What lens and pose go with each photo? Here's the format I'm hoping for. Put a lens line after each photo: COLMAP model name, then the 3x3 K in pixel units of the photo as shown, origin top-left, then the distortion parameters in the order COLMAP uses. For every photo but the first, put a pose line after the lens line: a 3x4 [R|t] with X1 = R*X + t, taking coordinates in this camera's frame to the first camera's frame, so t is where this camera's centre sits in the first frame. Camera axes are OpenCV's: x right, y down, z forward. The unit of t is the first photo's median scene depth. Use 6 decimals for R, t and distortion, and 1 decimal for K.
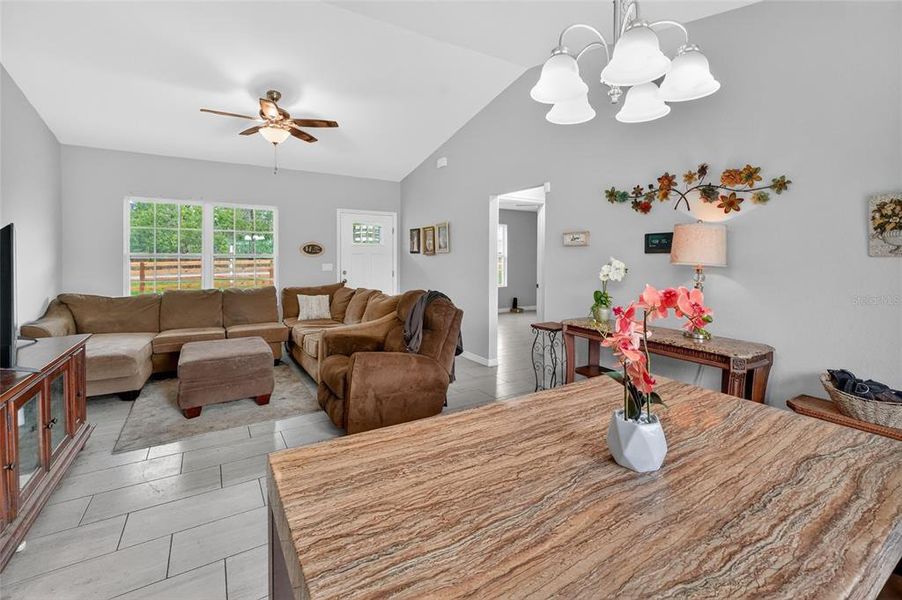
lens RADIAL K [[402.2, 0, 453.1], [0, 402.2, 260.4], [0, 0, 1]] dist [-0.000904, 0.001215]
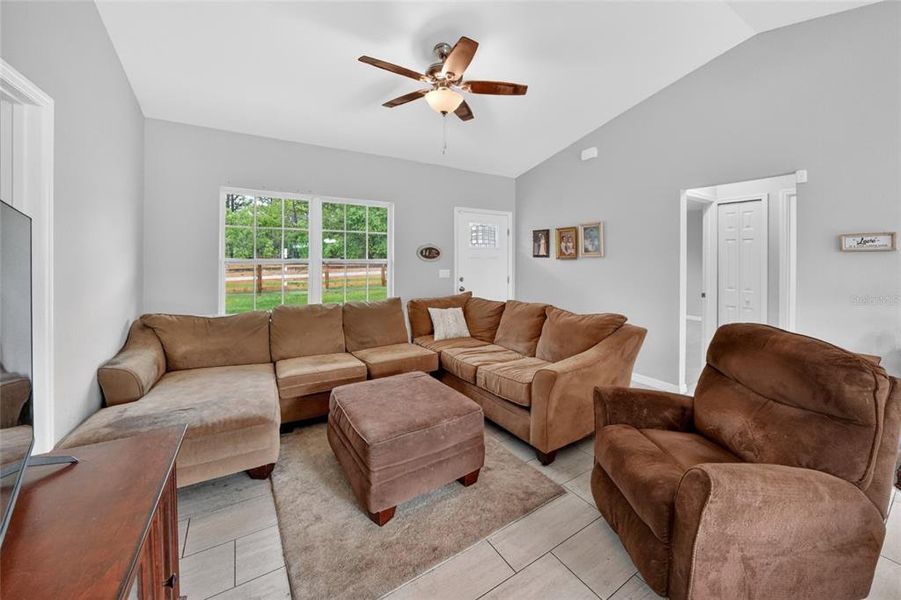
lens RADIAL K [[327.0, 0, 446.1], [0, 327.0, 257.5], [0, 0, 1]] dist [-0.023023, -0.000322]
pose [[0.998667, -0.002075, 0.051575, -0.390202], [0.002237, 0.999993, -0.003079, -0.017726], [-0.051568, 0.003190, 0.998664, 0.328871]]
